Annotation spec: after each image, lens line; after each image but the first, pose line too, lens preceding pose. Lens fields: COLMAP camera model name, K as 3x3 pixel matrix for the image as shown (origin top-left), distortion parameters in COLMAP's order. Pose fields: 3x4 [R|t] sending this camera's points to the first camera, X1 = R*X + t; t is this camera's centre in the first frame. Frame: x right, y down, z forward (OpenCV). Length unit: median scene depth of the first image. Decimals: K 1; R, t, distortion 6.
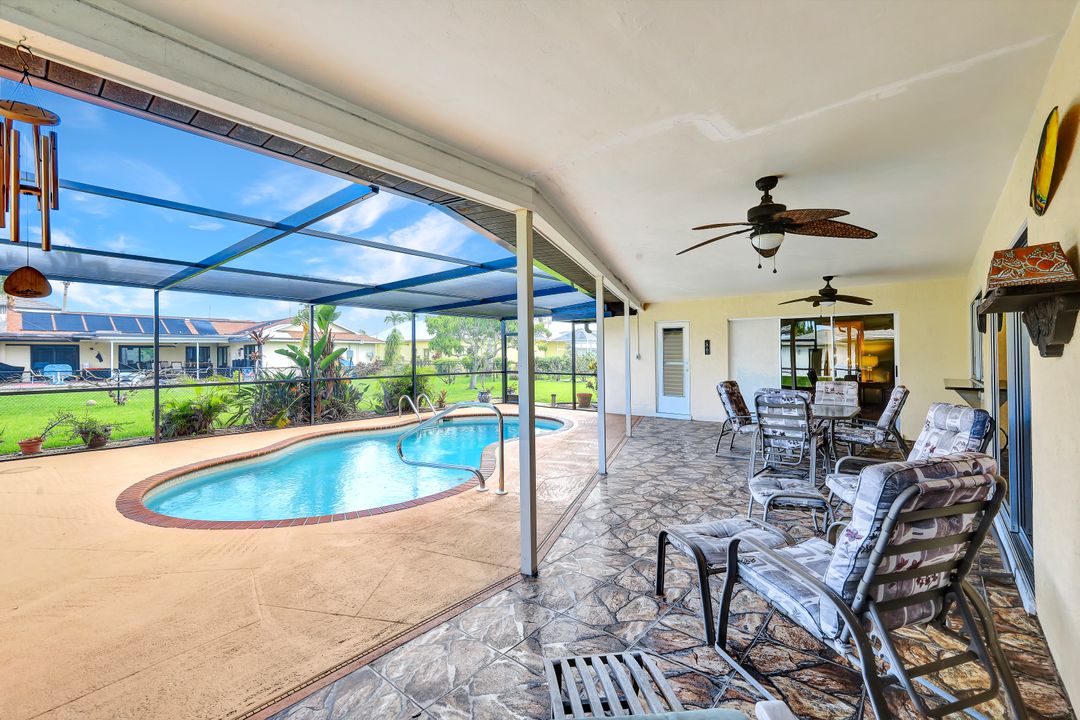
lens RADIAL K [[436.6, 0, 542.5], [0, 436.6, 355.3], [0, 0, 1]] dist [0.000009, -0.000135]
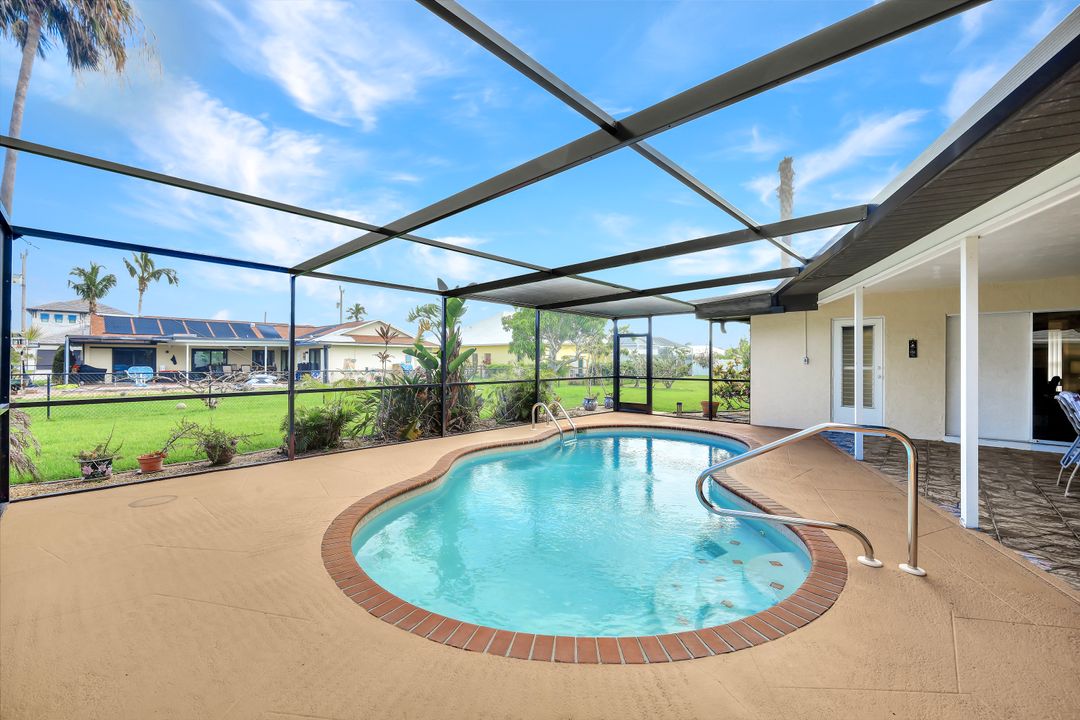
lens RADIAL K [[423.7, 0, 547.6], [0, 423.7, 361.3], [0, 0, 1]] dist [0.000110, -0.000001]
pose [[0.998438, 0.005153, -0.055632, -0.227680], [-0.005132, 0.999987, 0.000525, 0.007190], [0.055634, -0.000239, 0.998451, 0.143916]]
